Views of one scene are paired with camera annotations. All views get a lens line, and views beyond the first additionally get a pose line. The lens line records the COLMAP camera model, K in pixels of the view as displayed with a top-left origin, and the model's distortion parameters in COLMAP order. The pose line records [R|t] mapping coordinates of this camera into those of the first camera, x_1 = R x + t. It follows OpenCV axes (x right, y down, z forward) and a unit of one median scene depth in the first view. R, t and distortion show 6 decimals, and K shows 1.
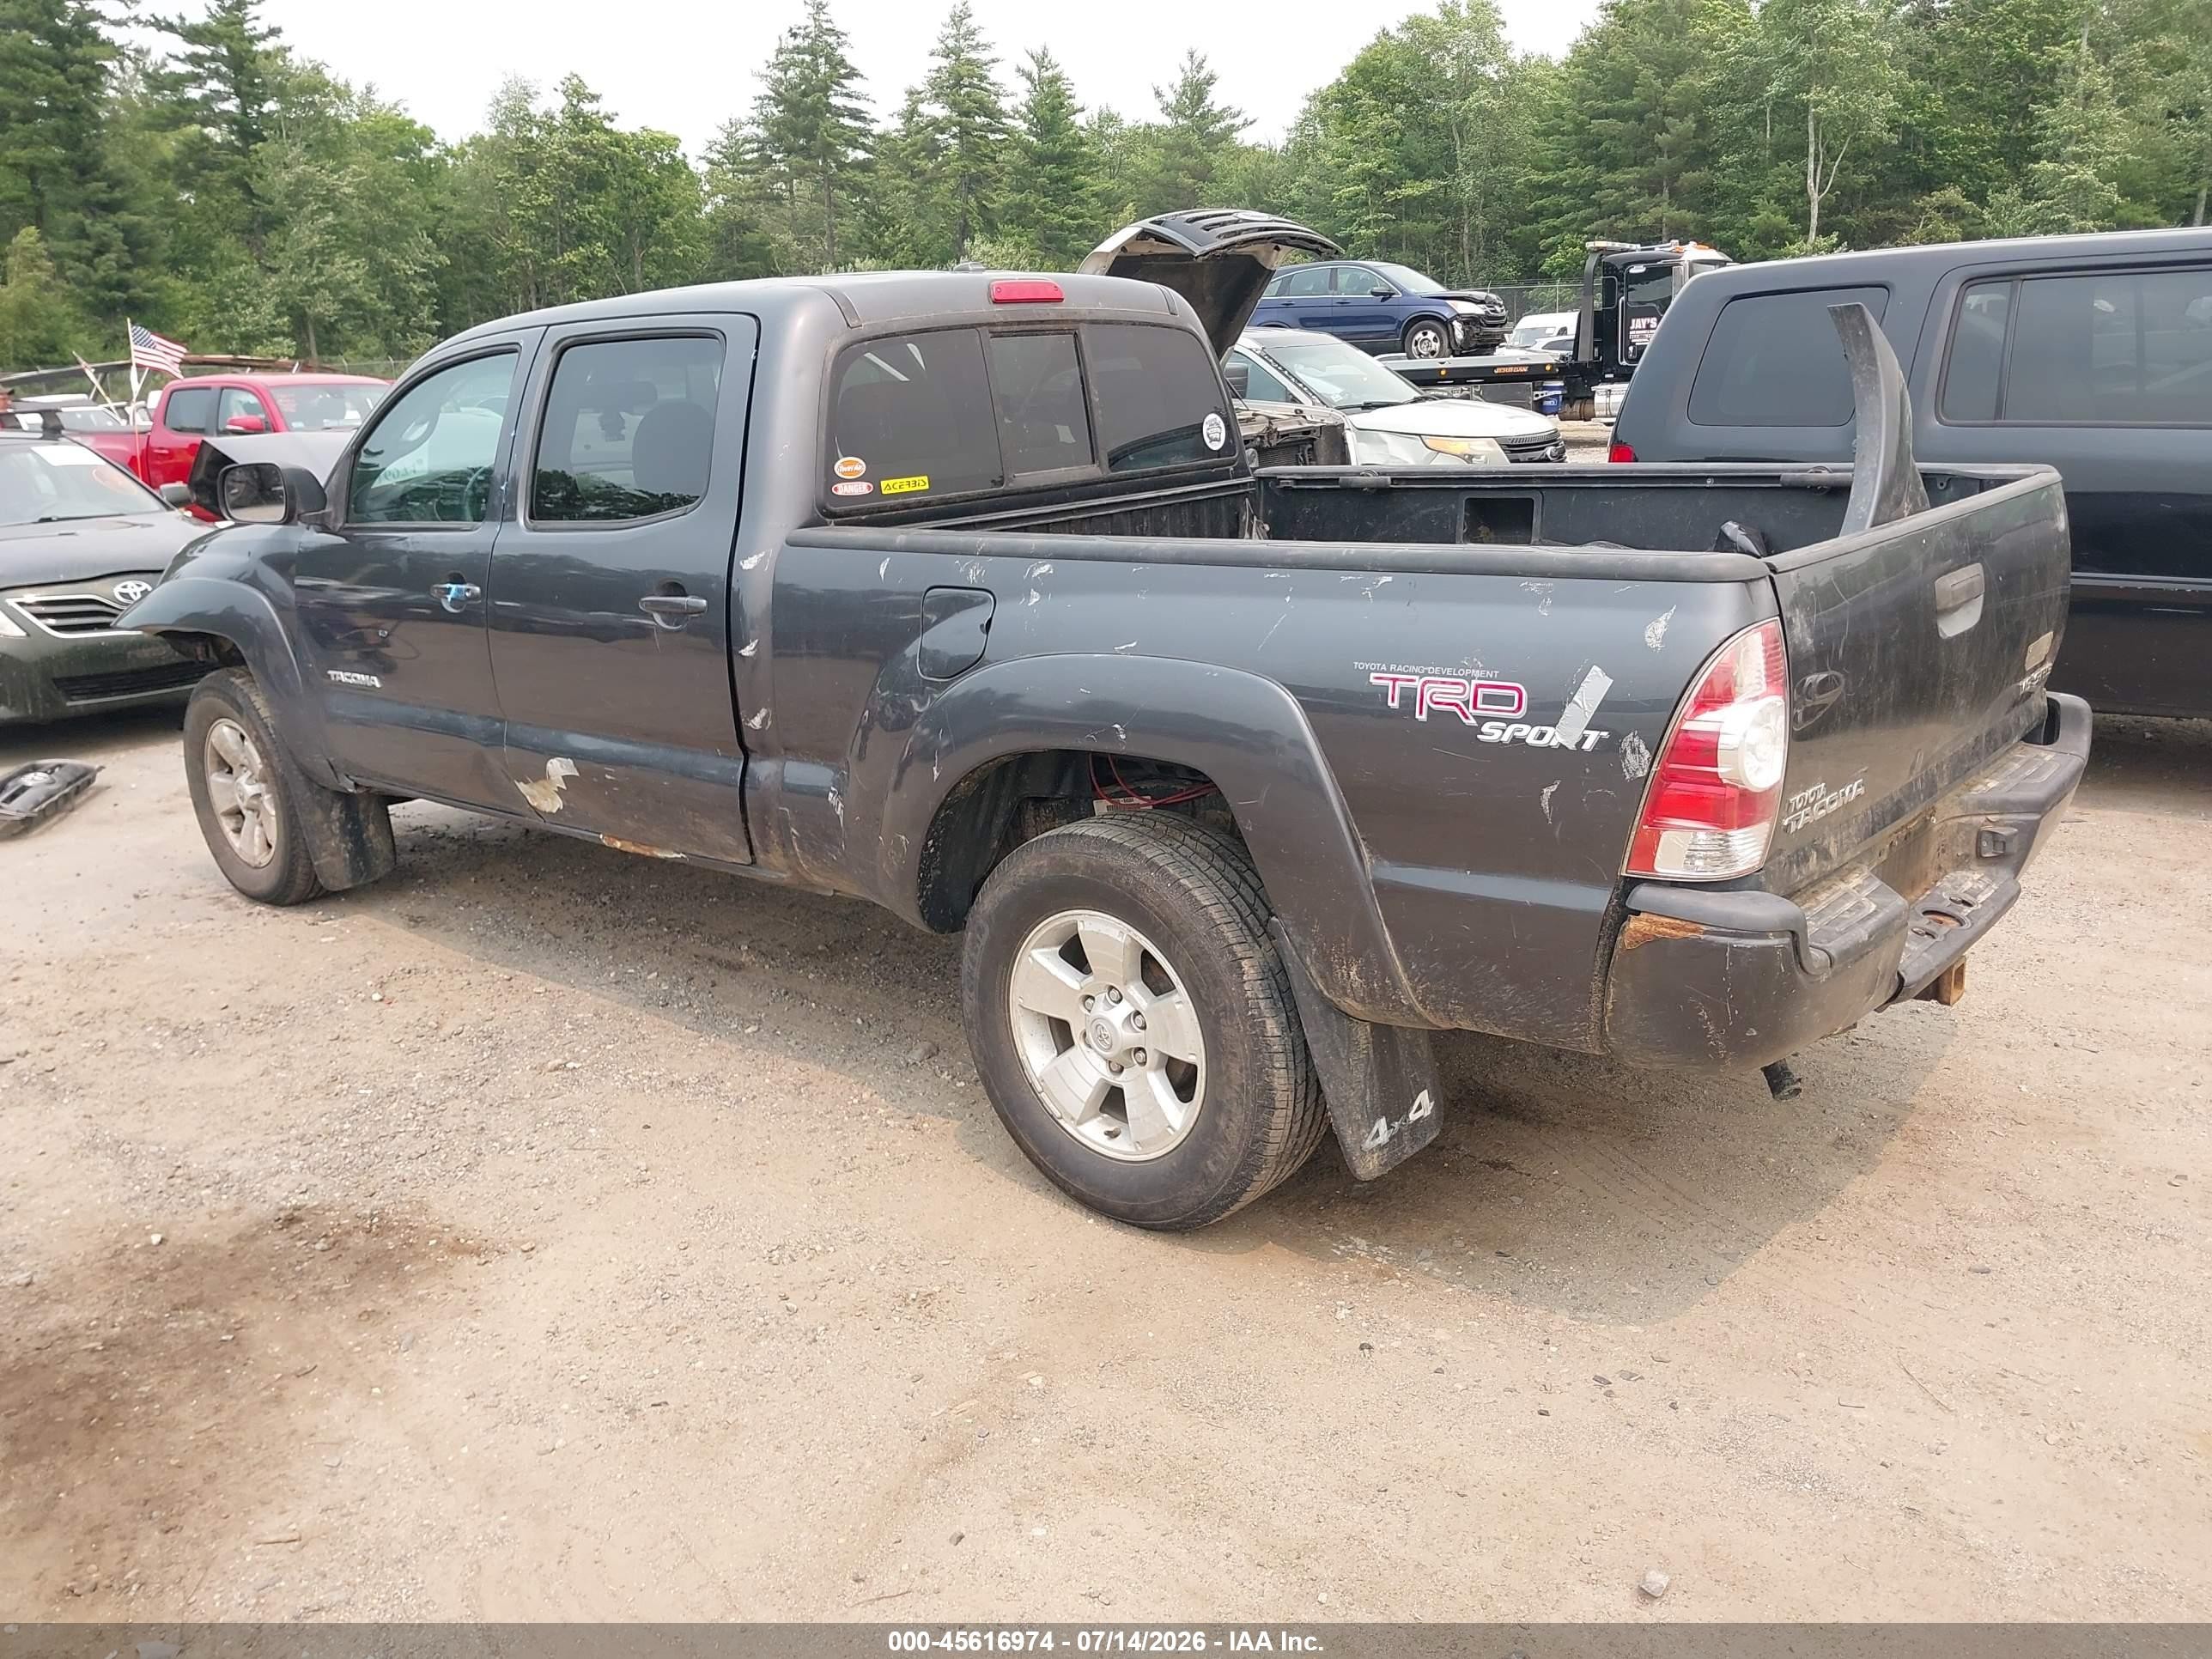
lens RADIAL K [[1737.8, 0, 1111.1], [0, 1737.8, 829.6], [0, 0, 1]] dist [0.021139, -0.026779]
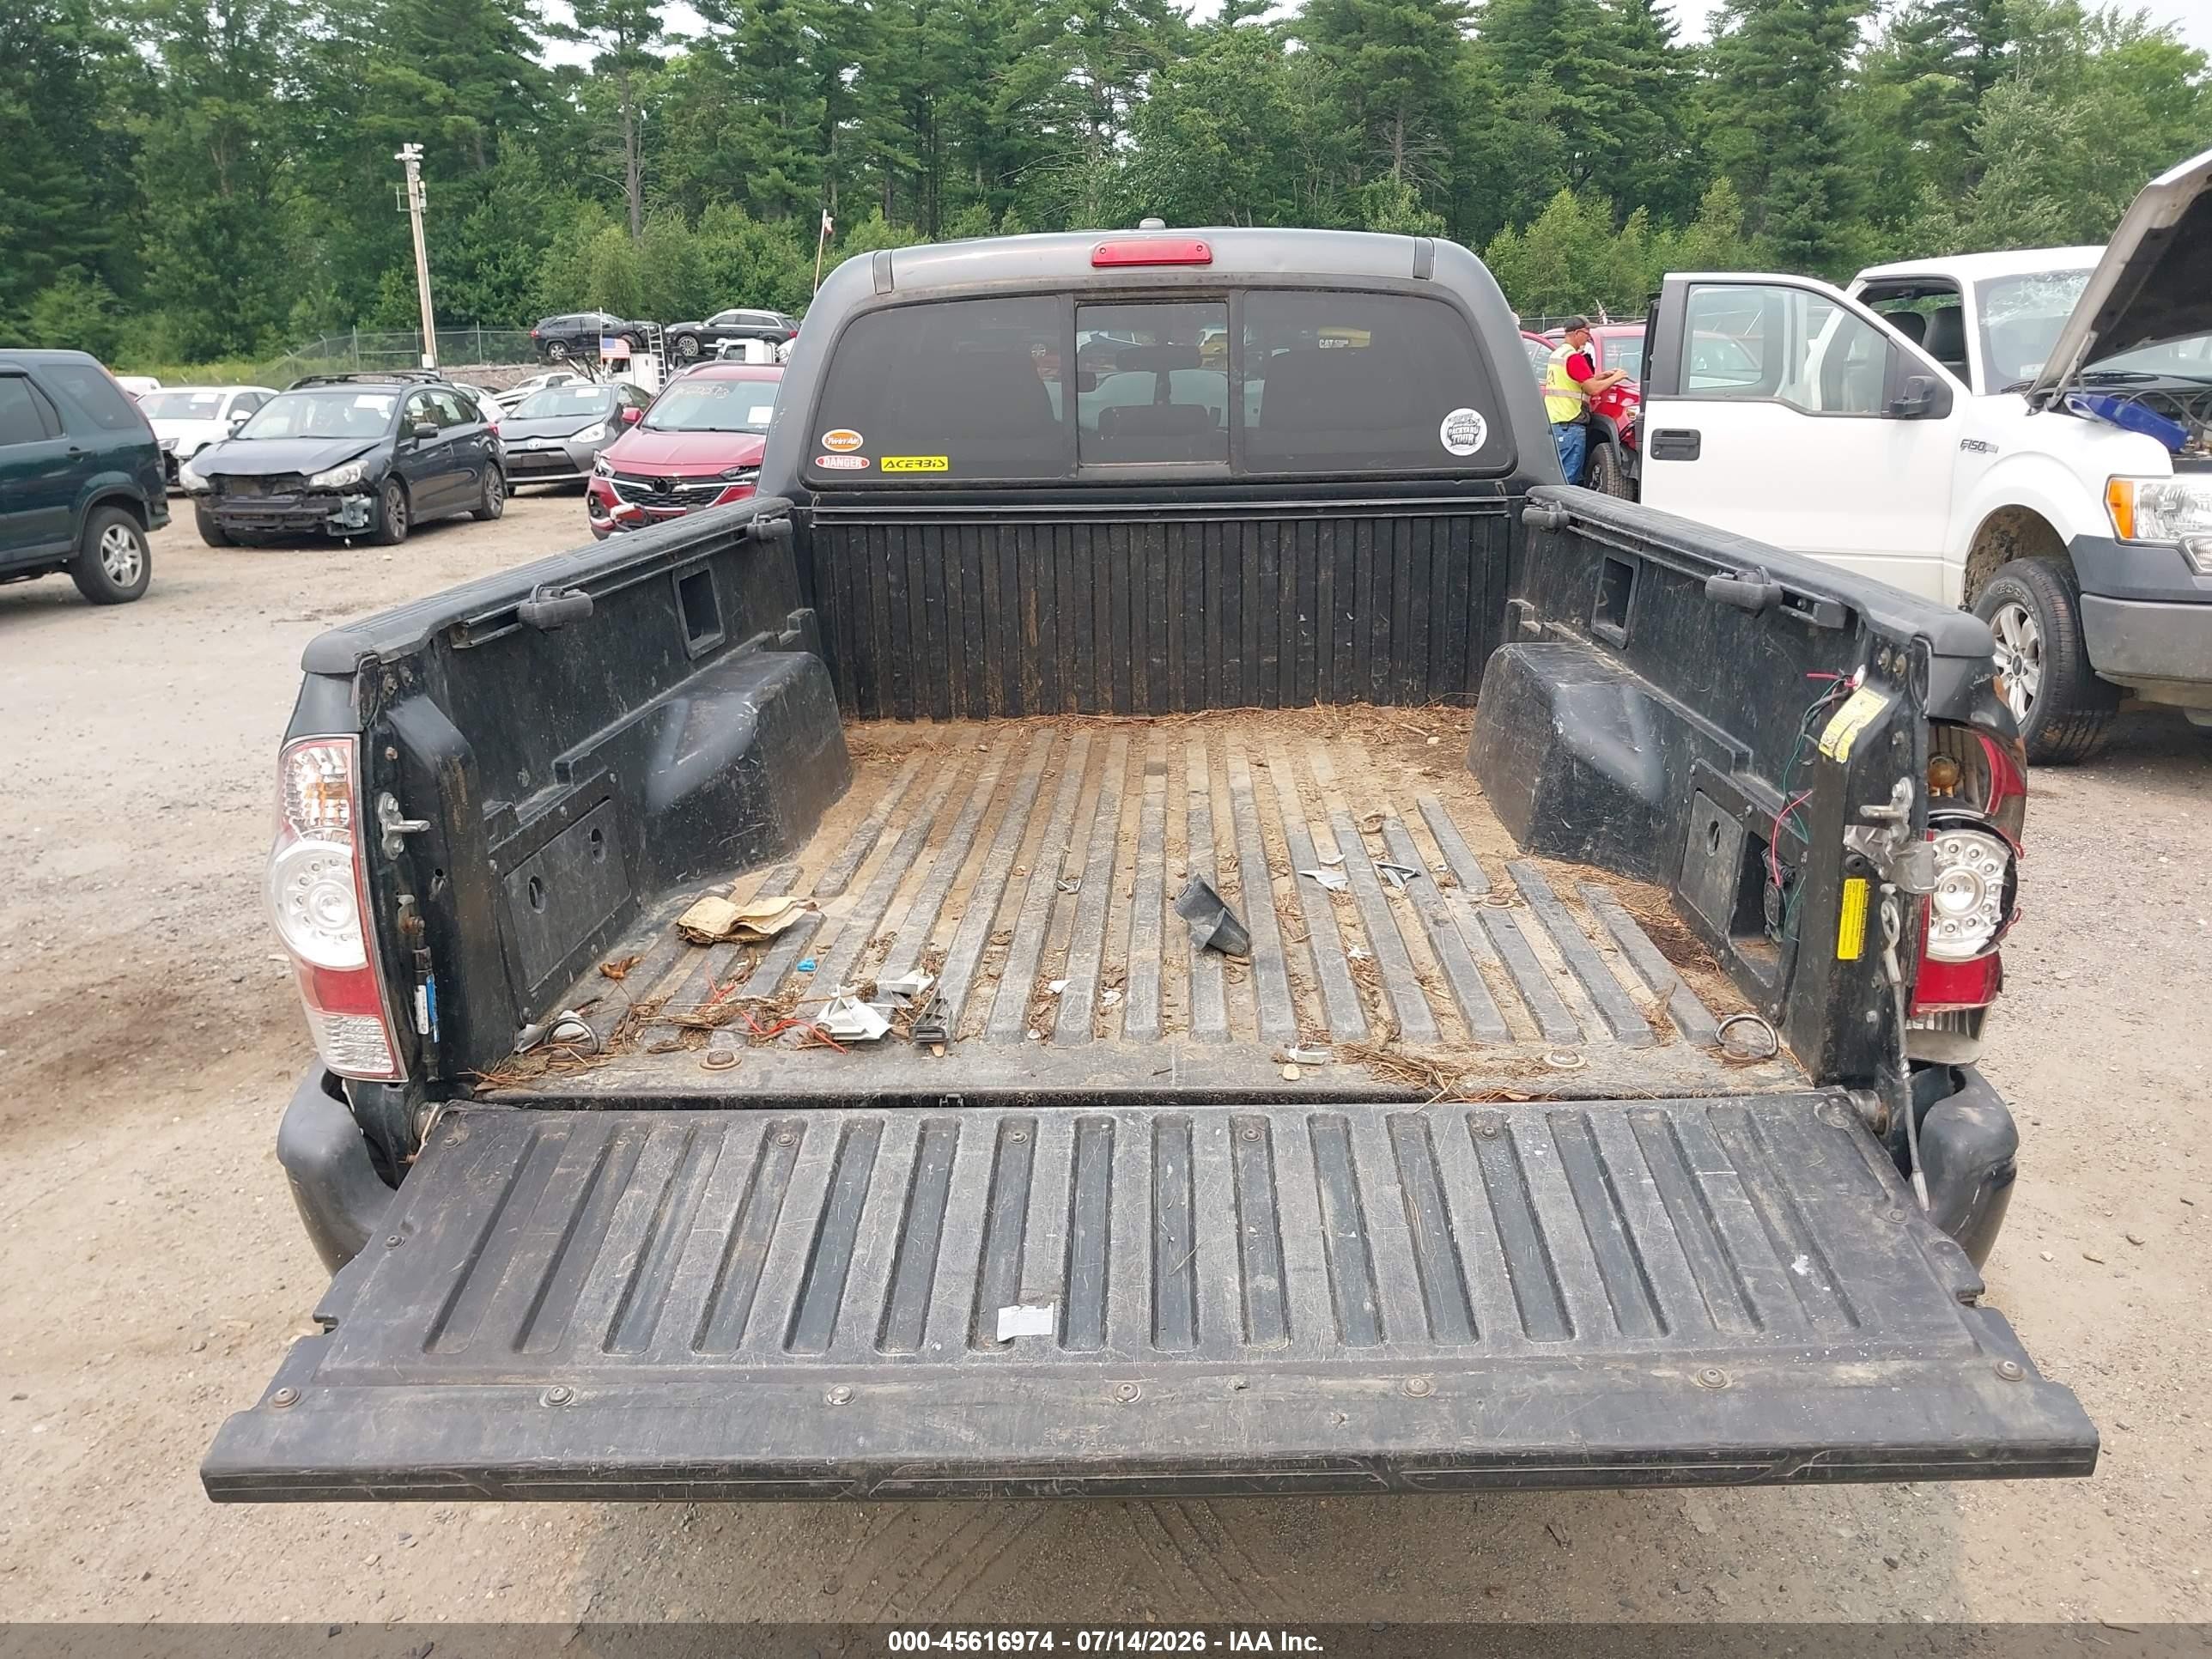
lens RADIAL K [[1737.8, 0, 1102.0], [0, 1737.8, 807.6], [0, 0, 1]] dist [0.021139, -0.026779]
pose [[0.624214, 0.227475, -0.747403, 0.615297], [-0.215073, 0.969742, 0.115520, -0.133519], [0.751066, 0.088637, 0.654250, 0.432168]]
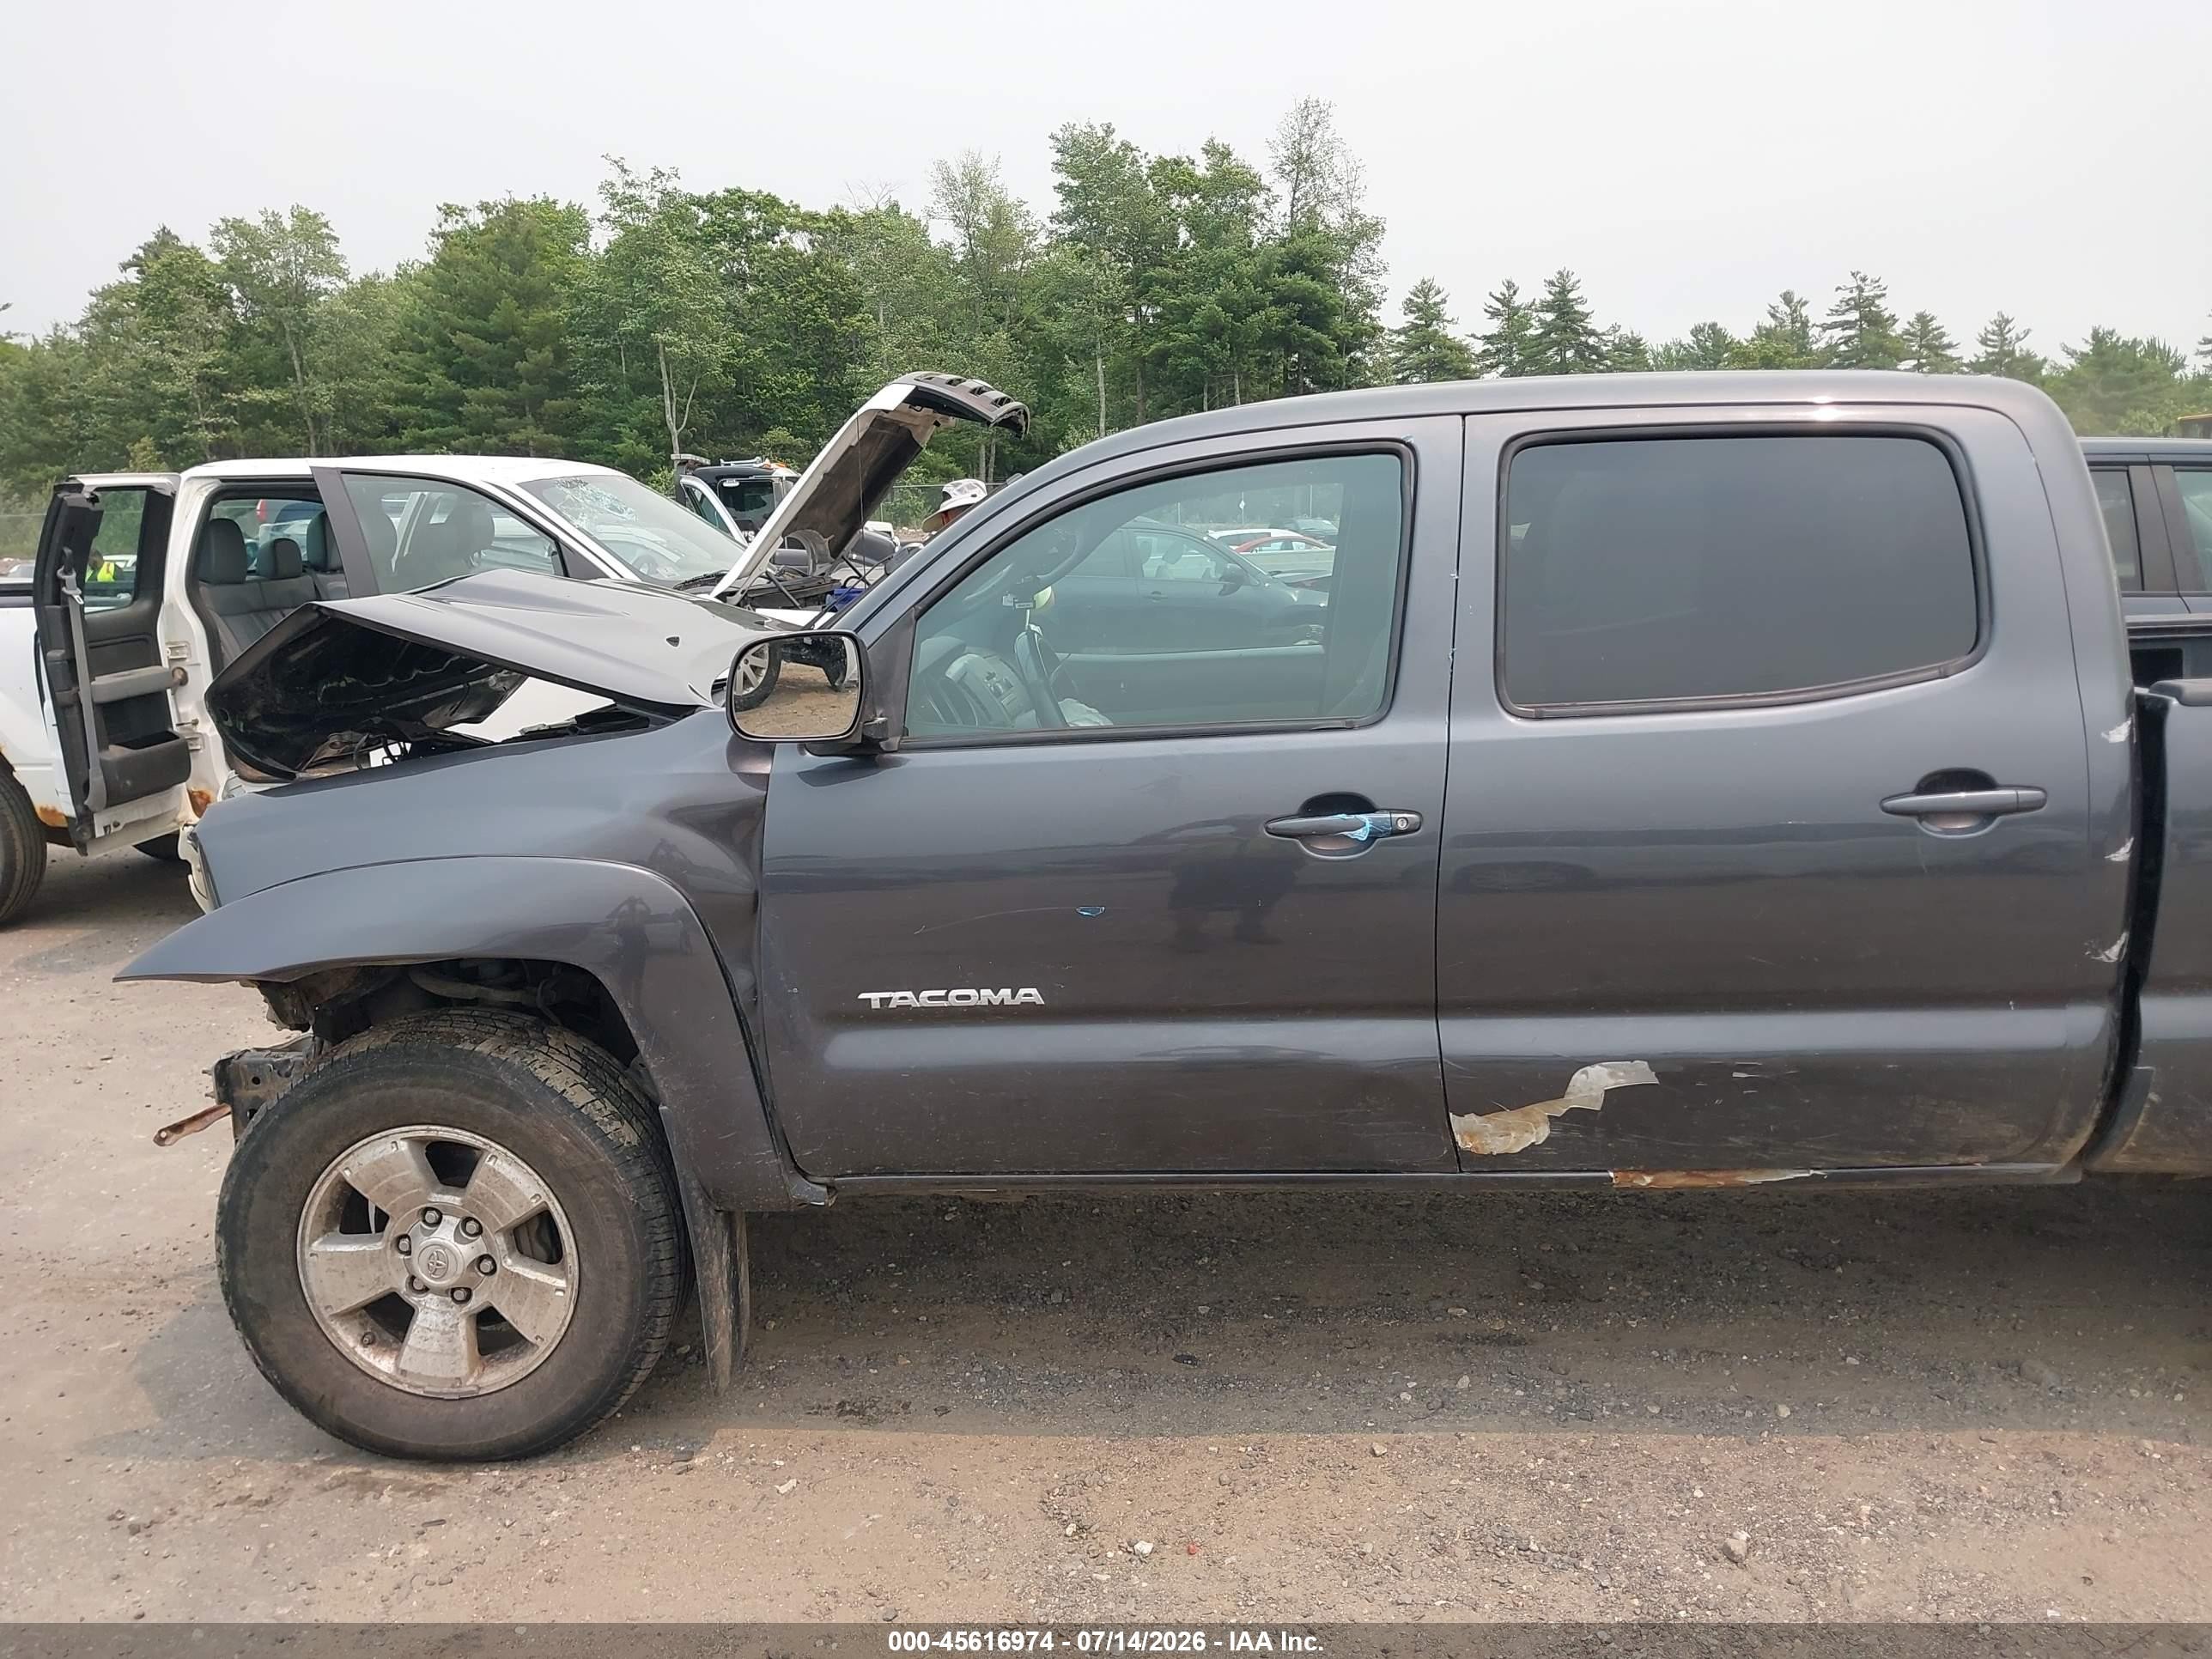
lens RADIAL K [[1737.8, 0, 1099.2], [0, 1737.8, 843.1], [0, 0, 1]] dist [0.021139, -0.026779]
pose [[0.802278, -0.079926, 0.591576, -0.835800], [0.146631, 0.987020, -0.065505, -0.107068], [-0.578661, 0.139296, 0.803584, 0.577522]]
